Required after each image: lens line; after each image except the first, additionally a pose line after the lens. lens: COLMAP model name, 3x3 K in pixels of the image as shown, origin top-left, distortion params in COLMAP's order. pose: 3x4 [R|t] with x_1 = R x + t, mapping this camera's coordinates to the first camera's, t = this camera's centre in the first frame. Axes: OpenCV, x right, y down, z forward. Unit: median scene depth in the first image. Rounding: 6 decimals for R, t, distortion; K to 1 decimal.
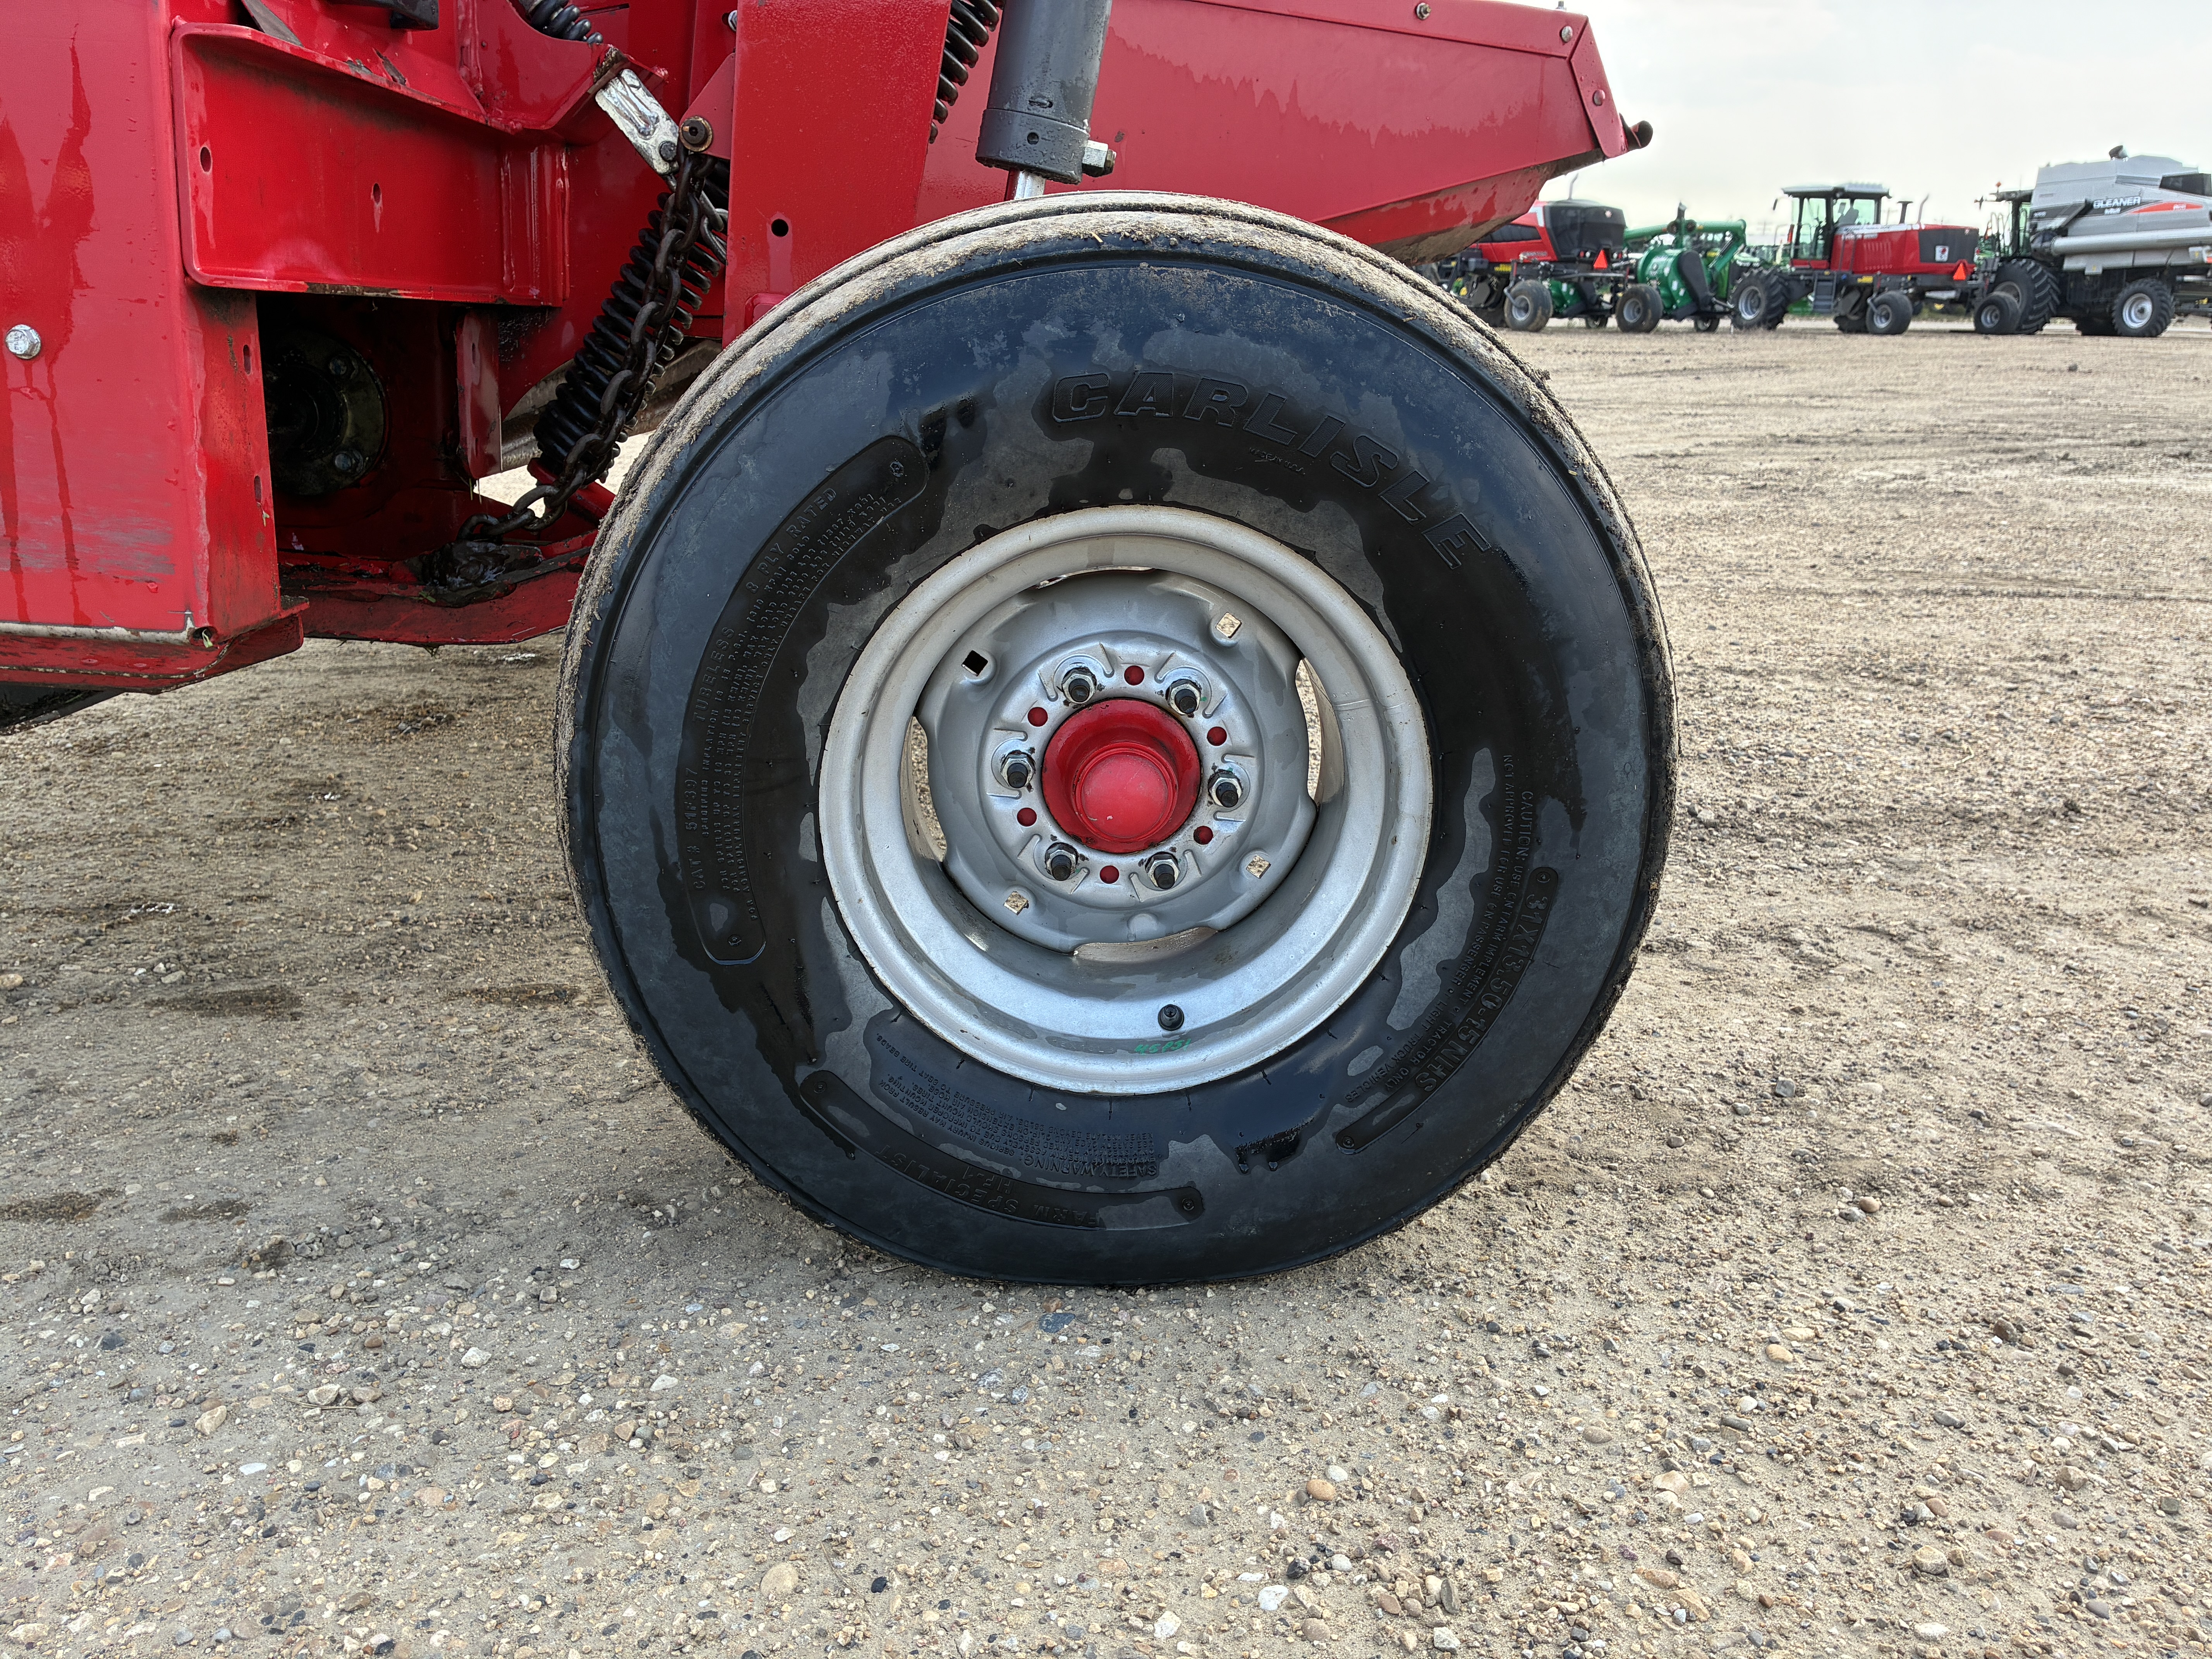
lens RADIAL K [[1704.1, 0, 1118.0], [0, 1704.1, 817.2], [0, 0, 1]] dist [0.065083, -0.076280]
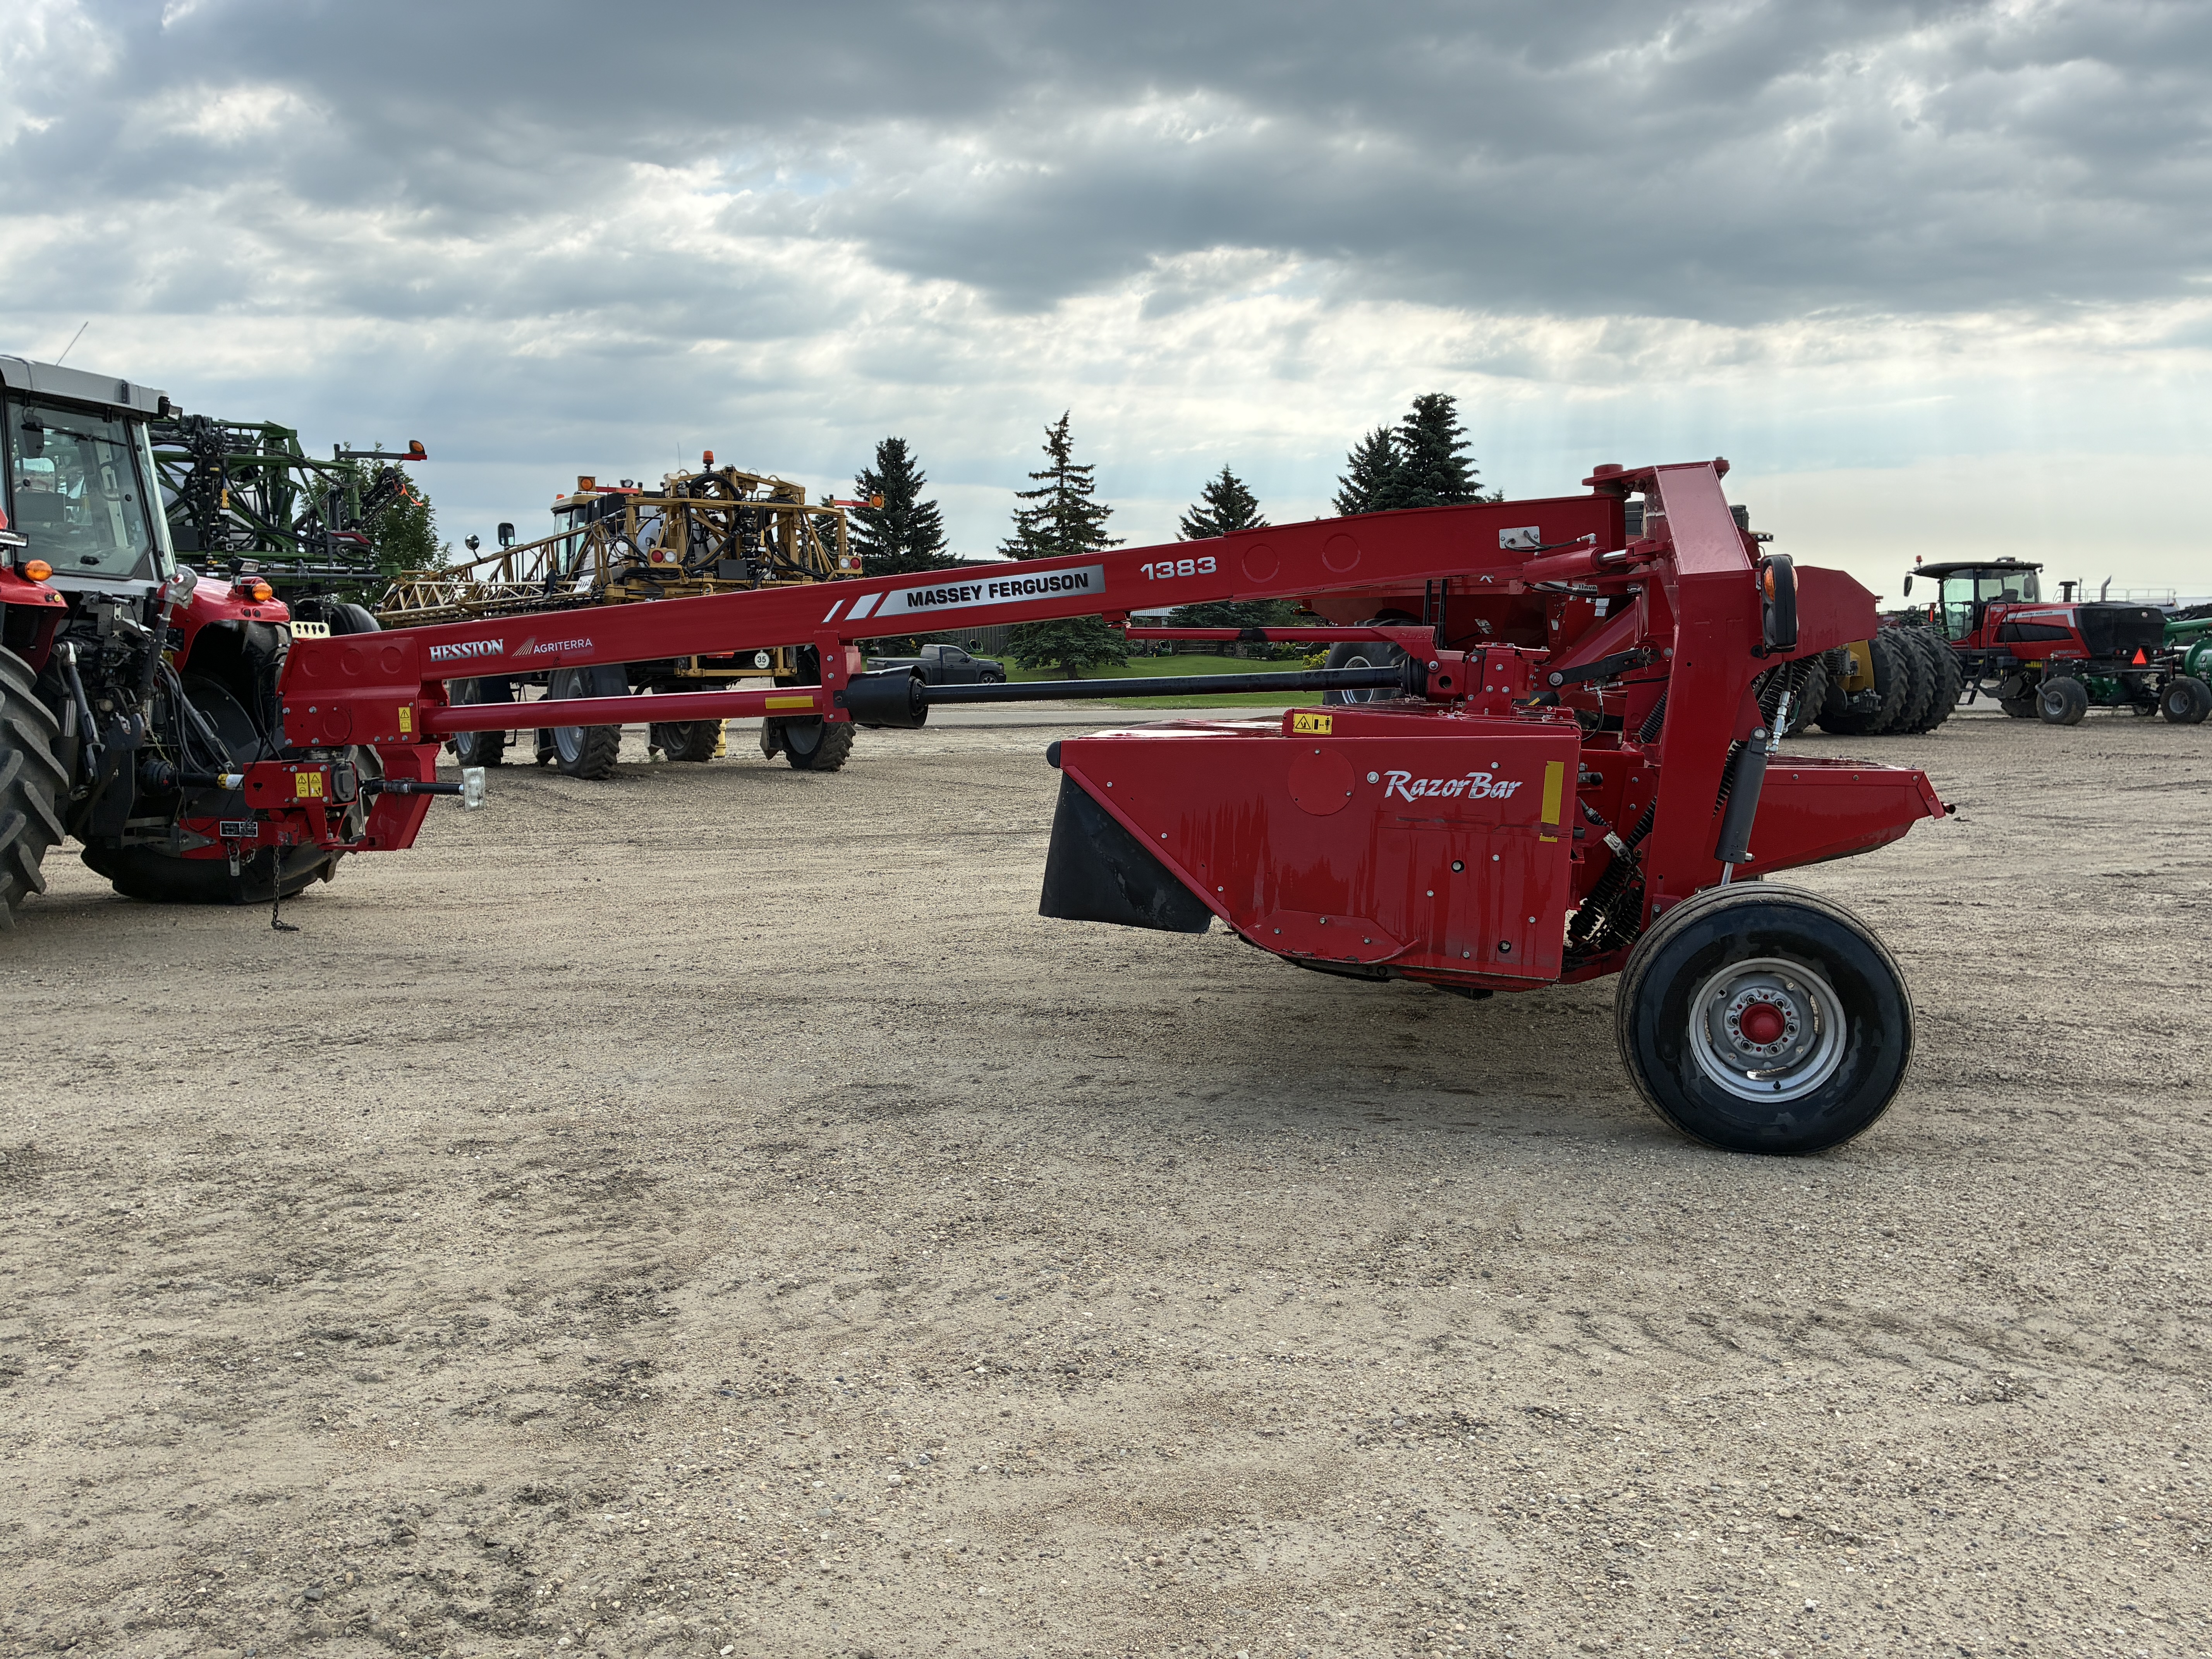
lens RADIAL K [[1704.1, 0, 1107.3], [0, 1704.1, 827.5], [0, 0, 1]] dist [0.065083, -0.076280]
pose [[0.957558, 0.003708, -0.288217, -0.300524], [-0.062434, 0.978848, -0.194832, 0.396630], [0.281398, 0.204557, 0.937535, -3.198606]]
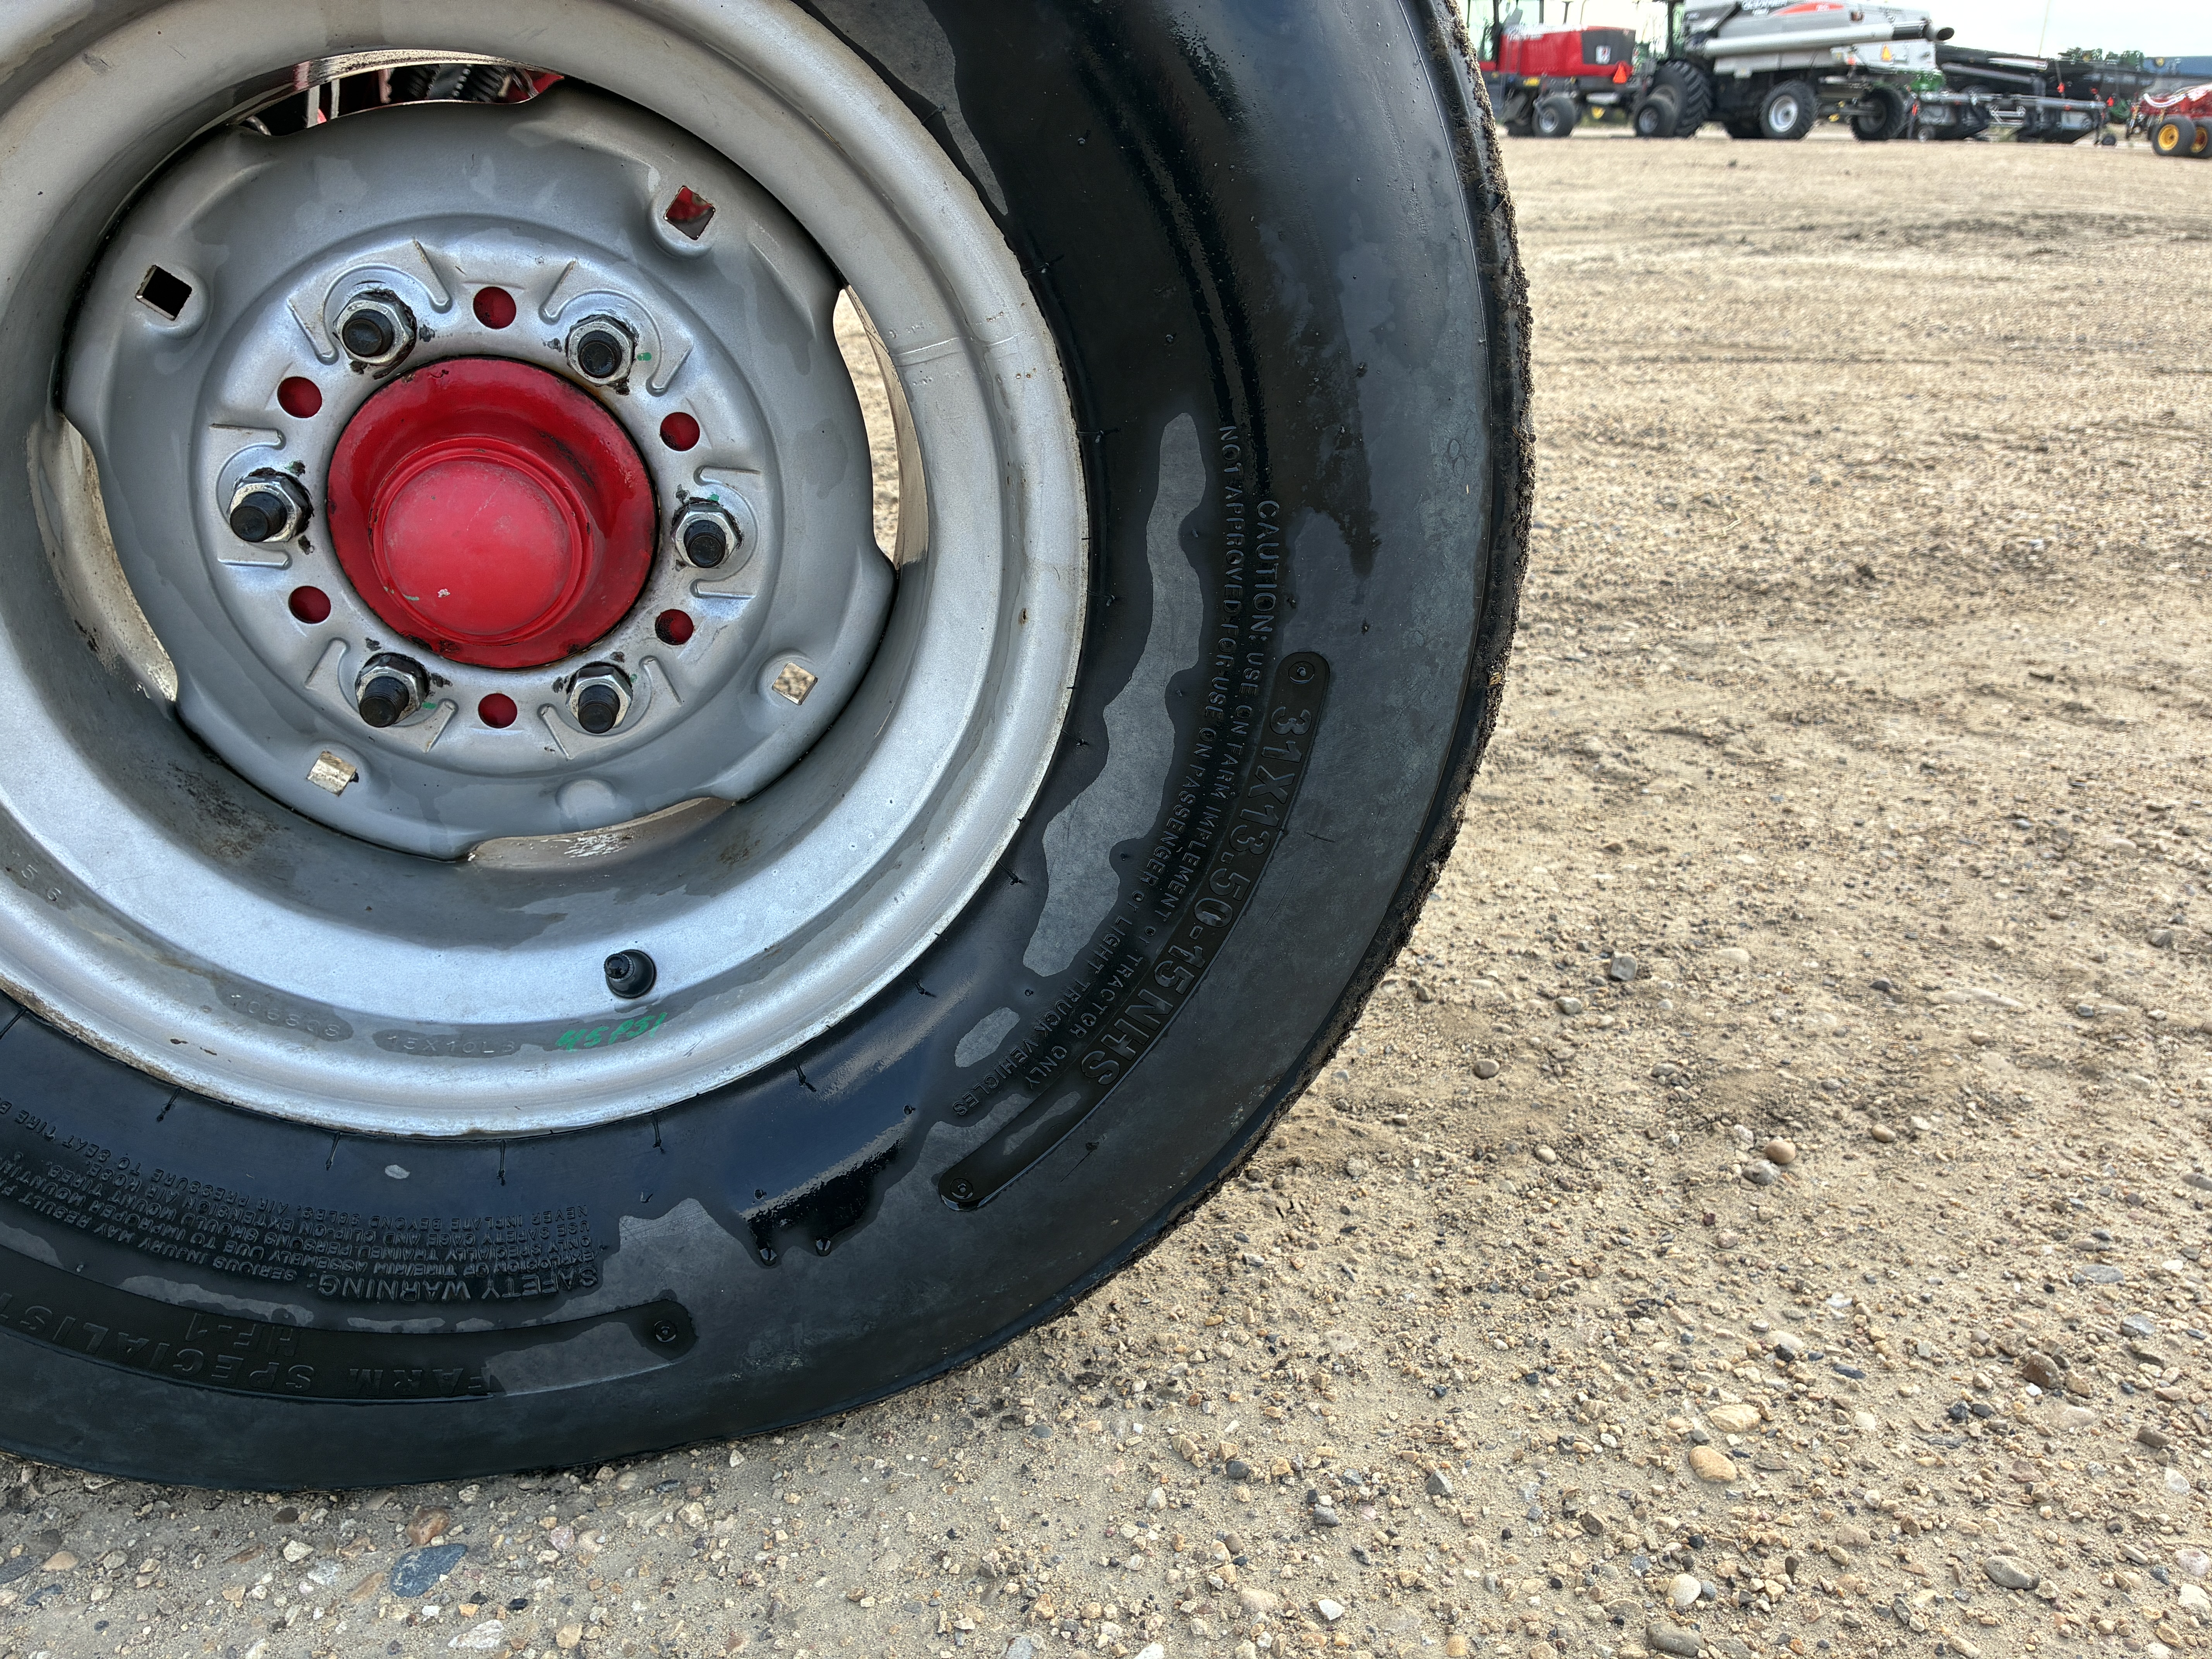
lens RADIAL K [[1704.1, 0, 1094.2], [0, 1704.1, 829.7], [0, 0, 1]] dist [0.065083, -0.076280]
pose [[0.986461, -0.062831, 0.151485, 0.094870], [0.046684, 0.993067, 0.107884, 0.021918], [-0.157213, -0.099352, 0.982554, 0.450215]]
